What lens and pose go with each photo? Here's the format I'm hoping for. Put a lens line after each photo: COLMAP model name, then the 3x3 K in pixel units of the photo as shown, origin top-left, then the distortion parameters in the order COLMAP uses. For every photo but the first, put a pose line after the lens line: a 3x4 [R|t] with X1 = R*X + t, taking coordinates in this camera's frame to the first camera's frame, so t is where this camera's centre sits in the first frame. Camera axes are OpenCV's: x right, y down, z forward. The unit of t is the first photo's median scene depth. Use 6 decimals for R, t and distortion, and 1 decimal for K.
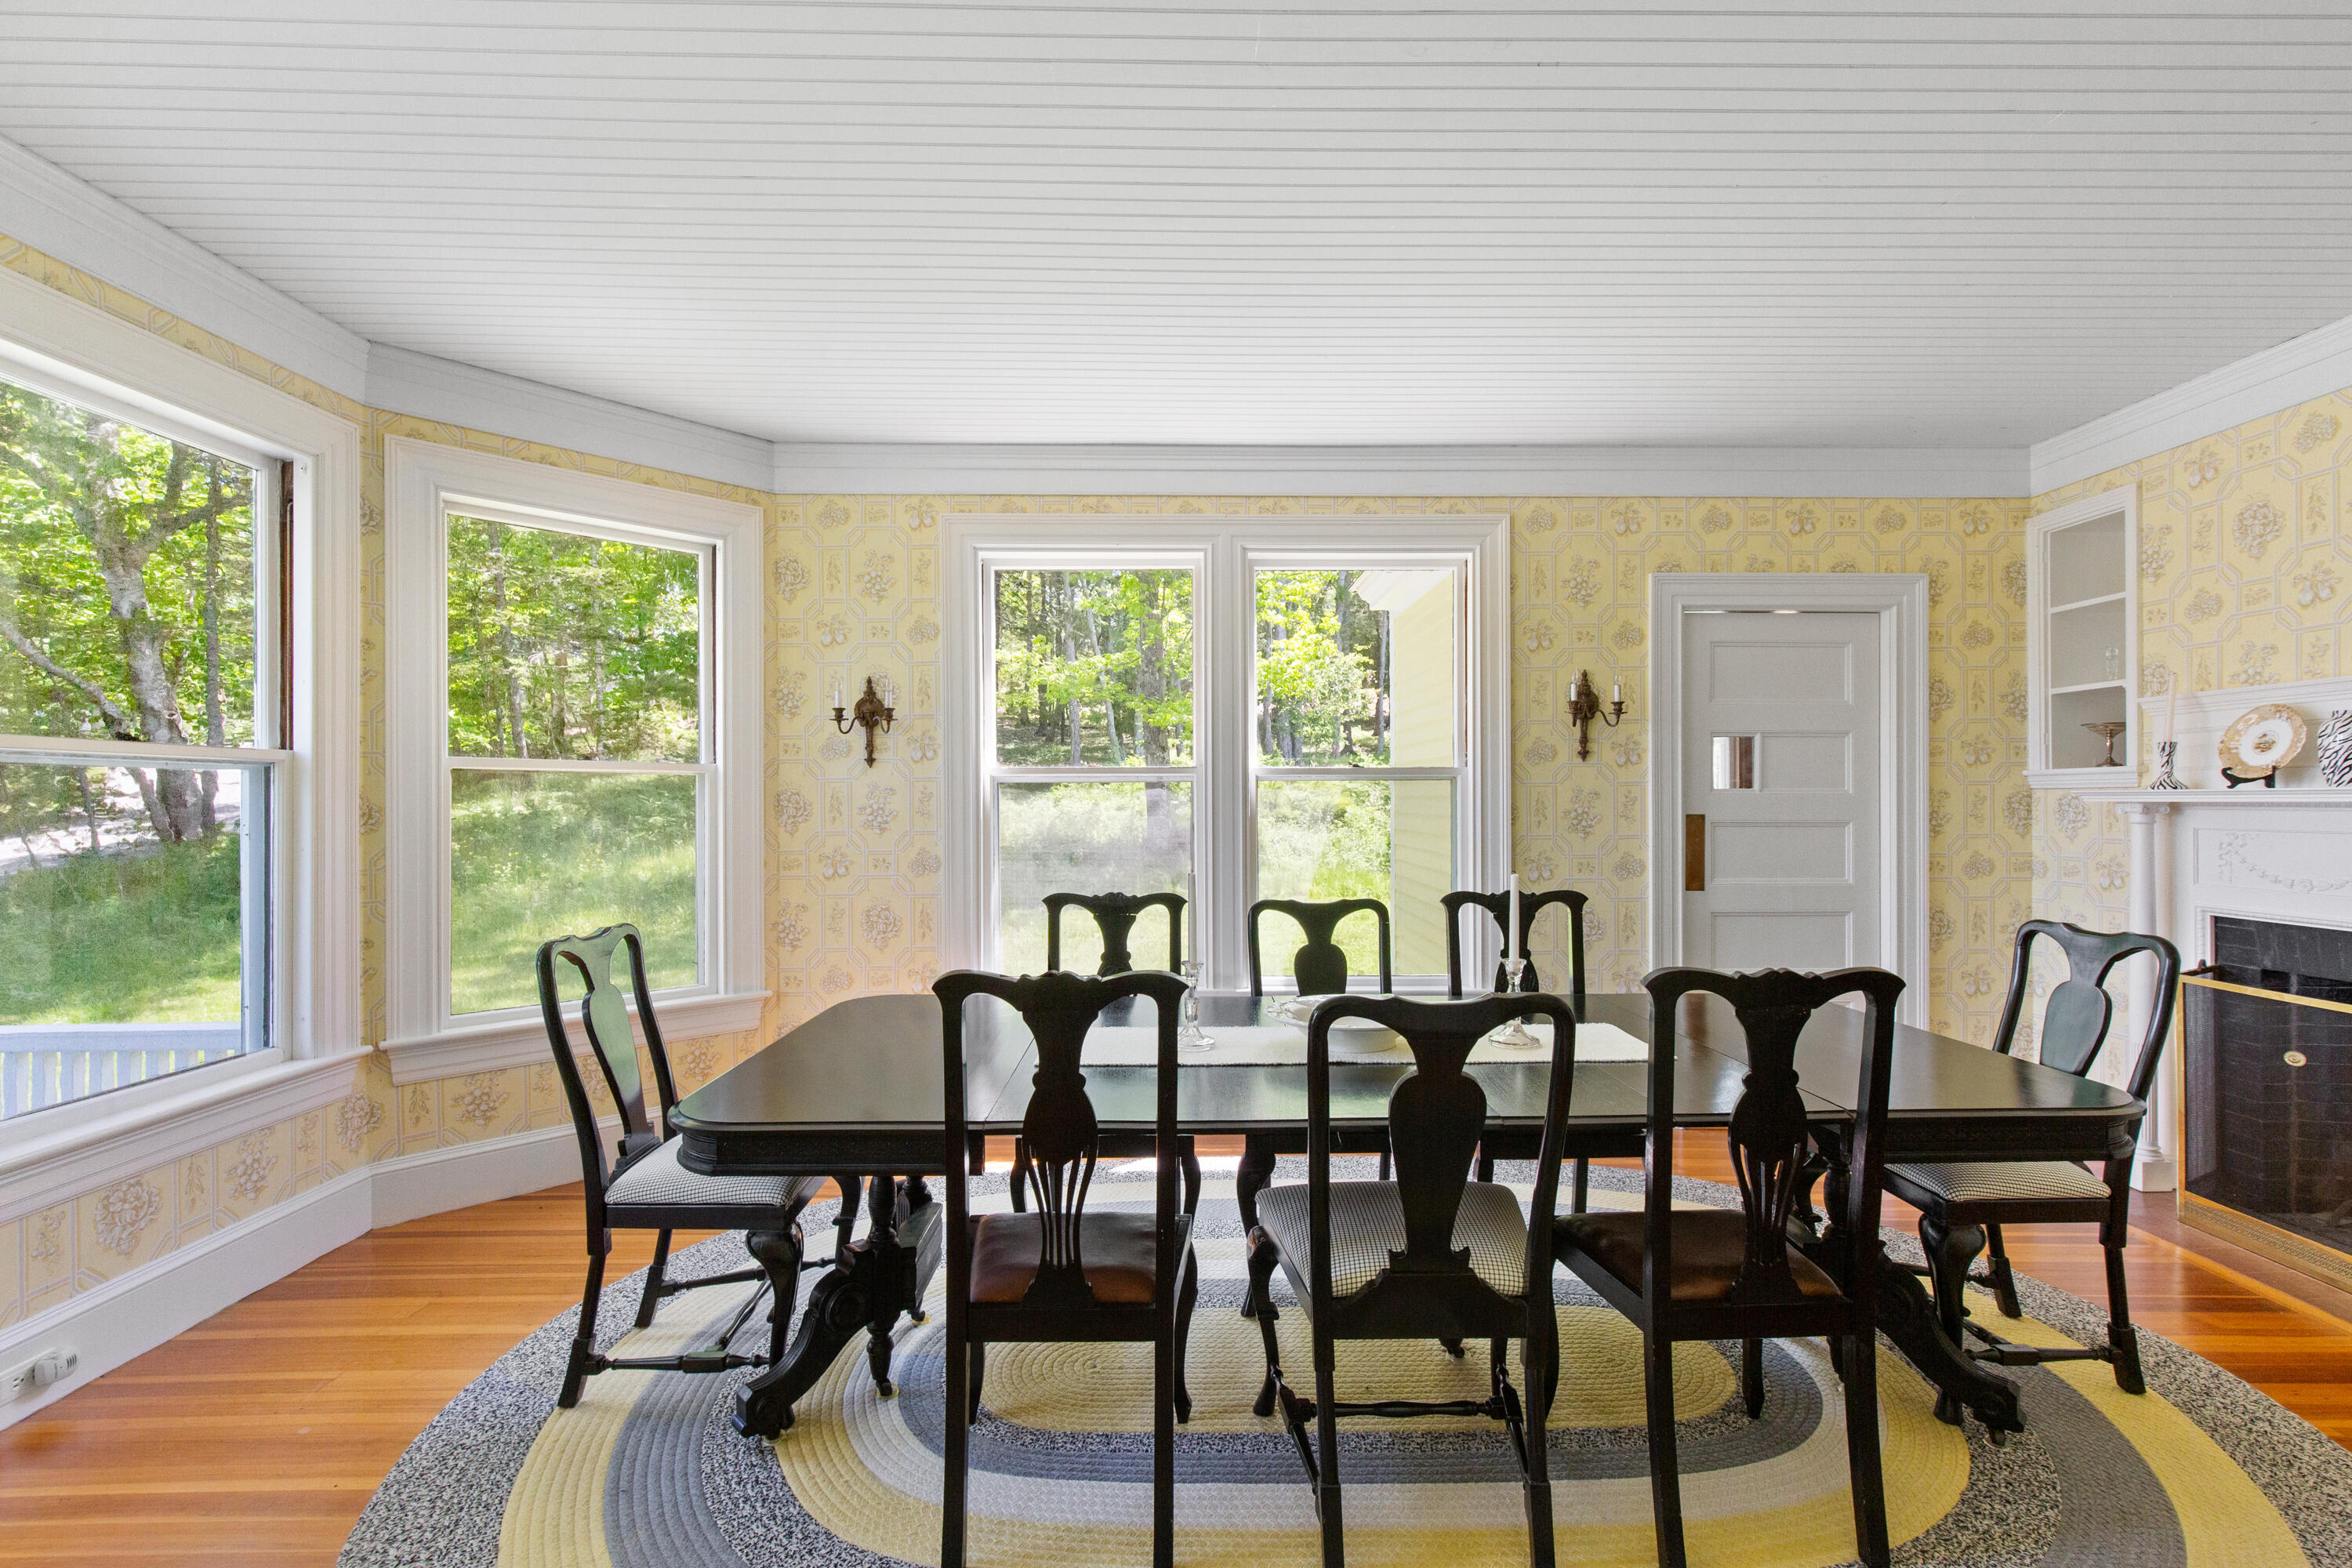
lens RADIAL K [[1051.3, 0, 1200.3], [0, 1051.3, 796.3], [0, 0, 1]] dist [0.001485, 0.000161]
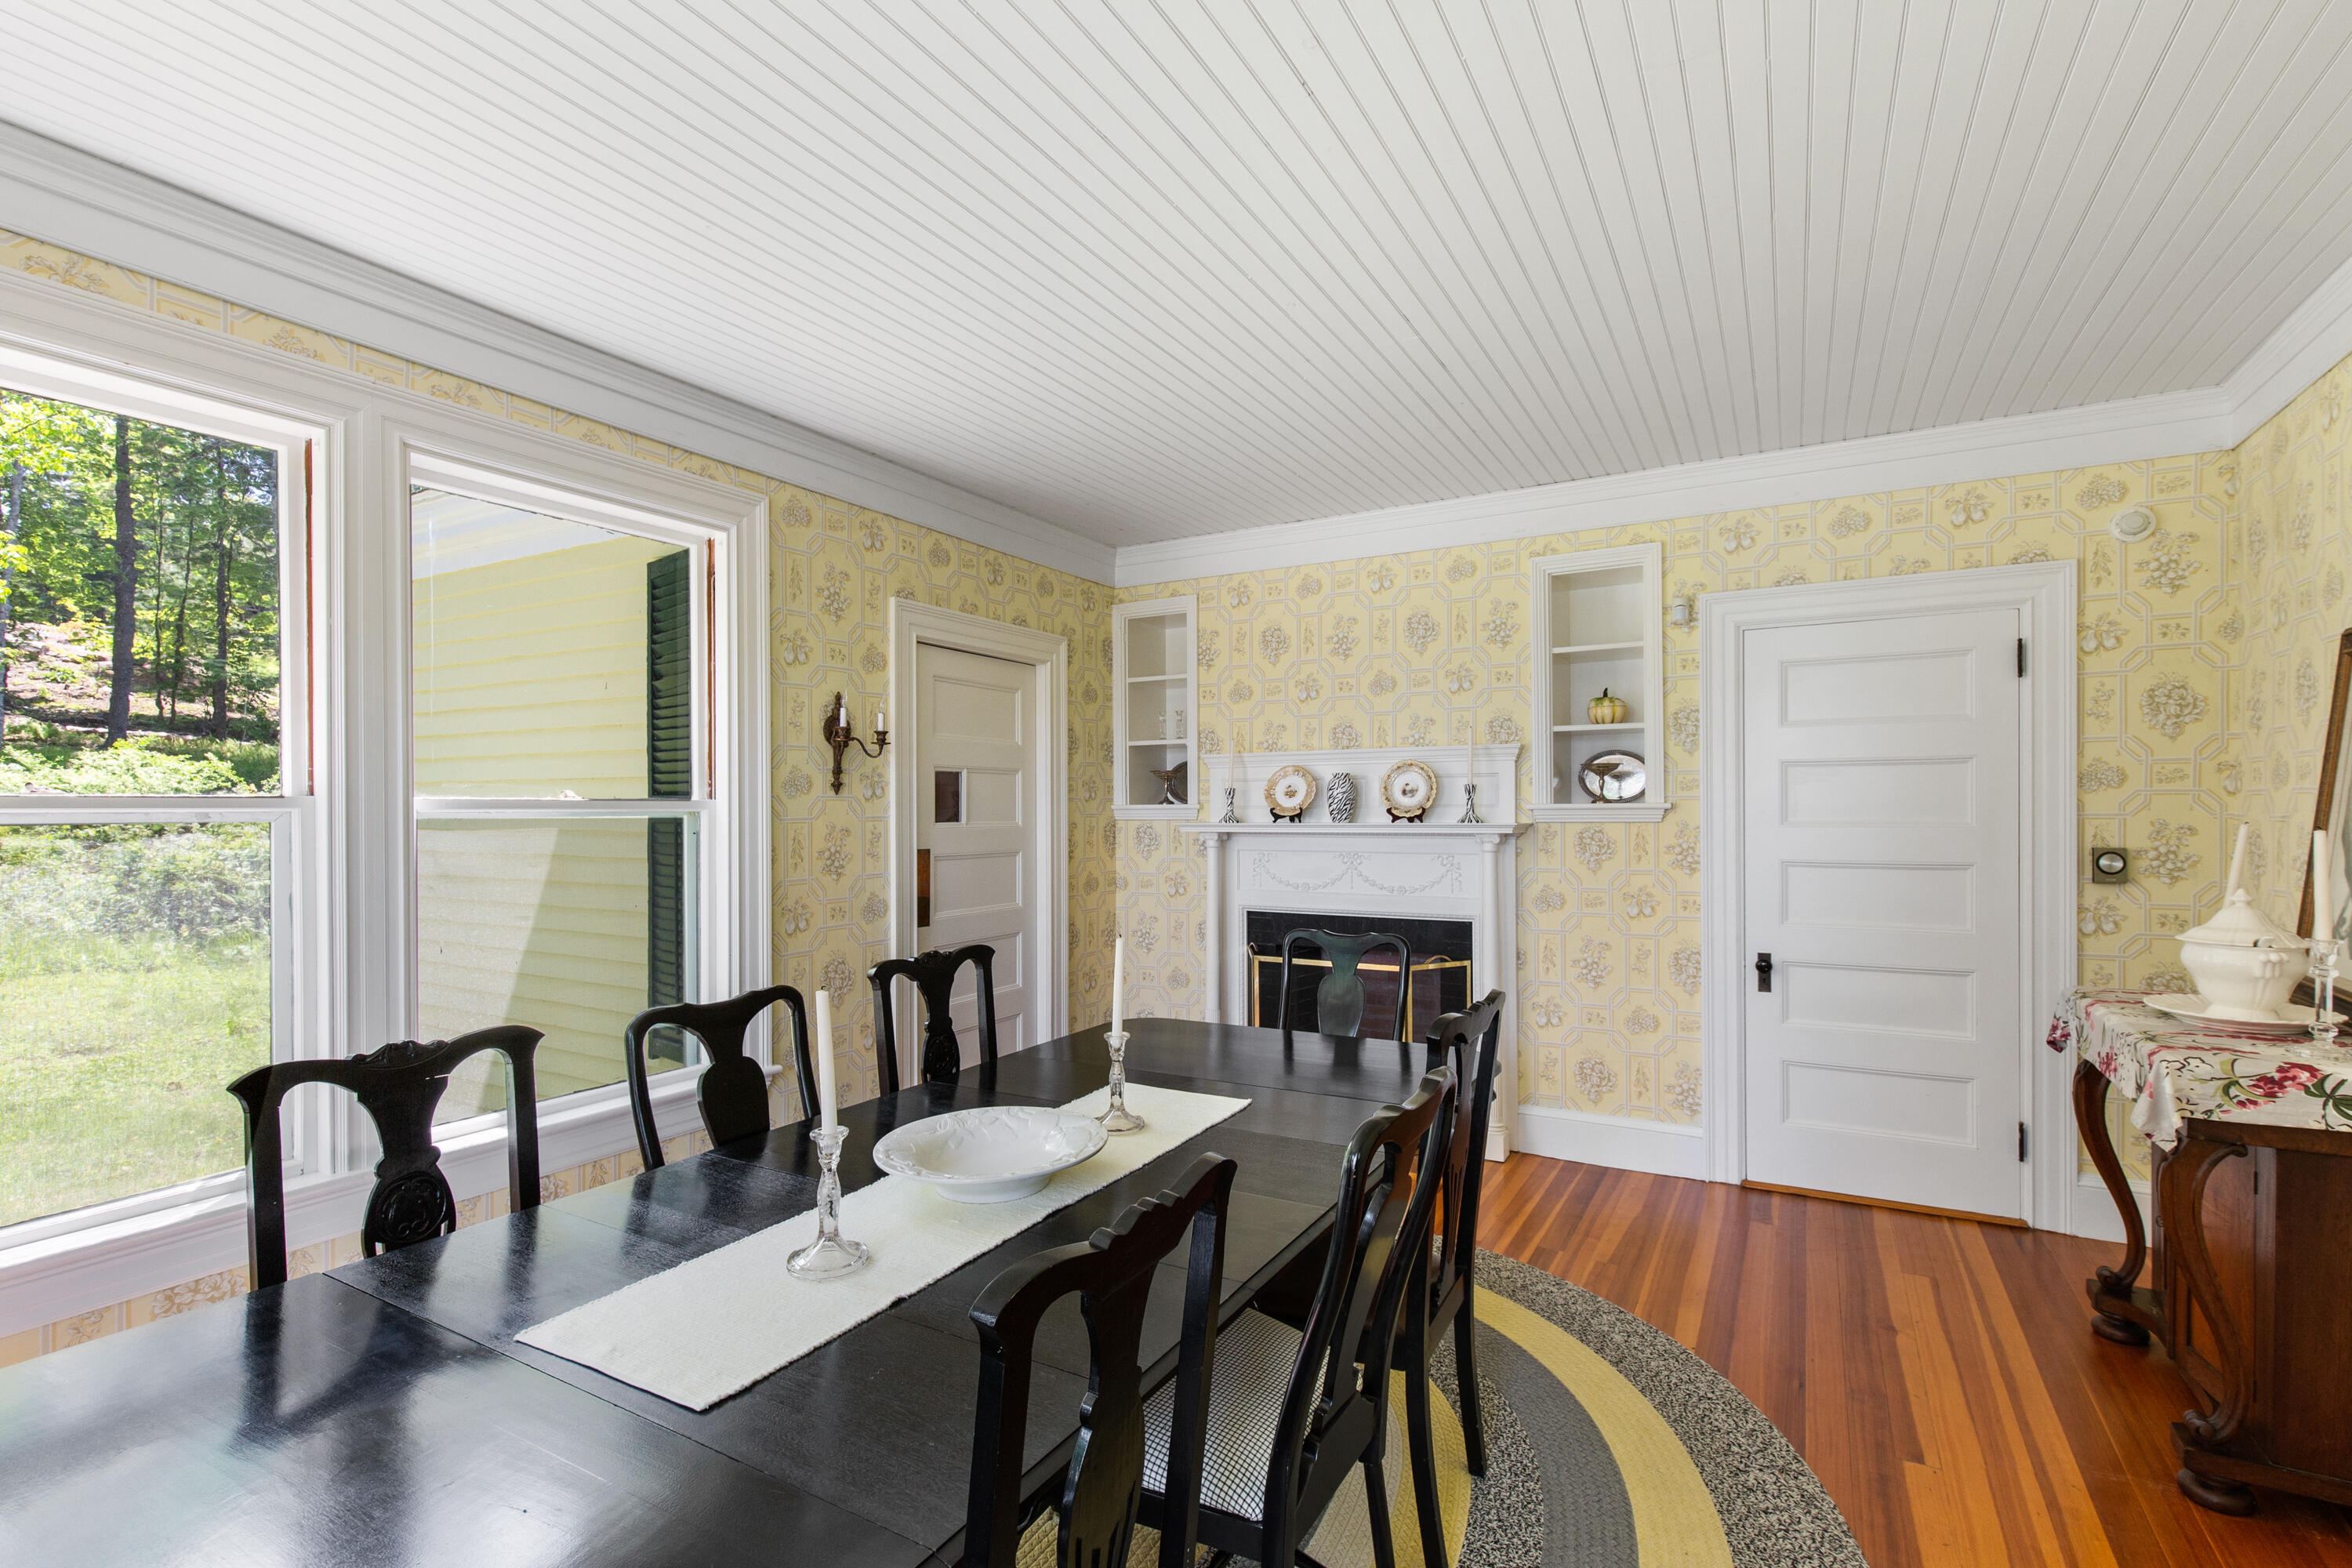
lens RADIAL K [[1059.9, 0, 1182.2], [0, 1059.9, 809.2], [0, 0, 1]] dist [0.000961, 0.000315]
pose [[0.508887, -0.001163, 0.860833, -0.261270], [0.000556, 0.999999, 0.001022, -0.021435], [-0.860833, -0.000041, 0.508887, 0.288982]]
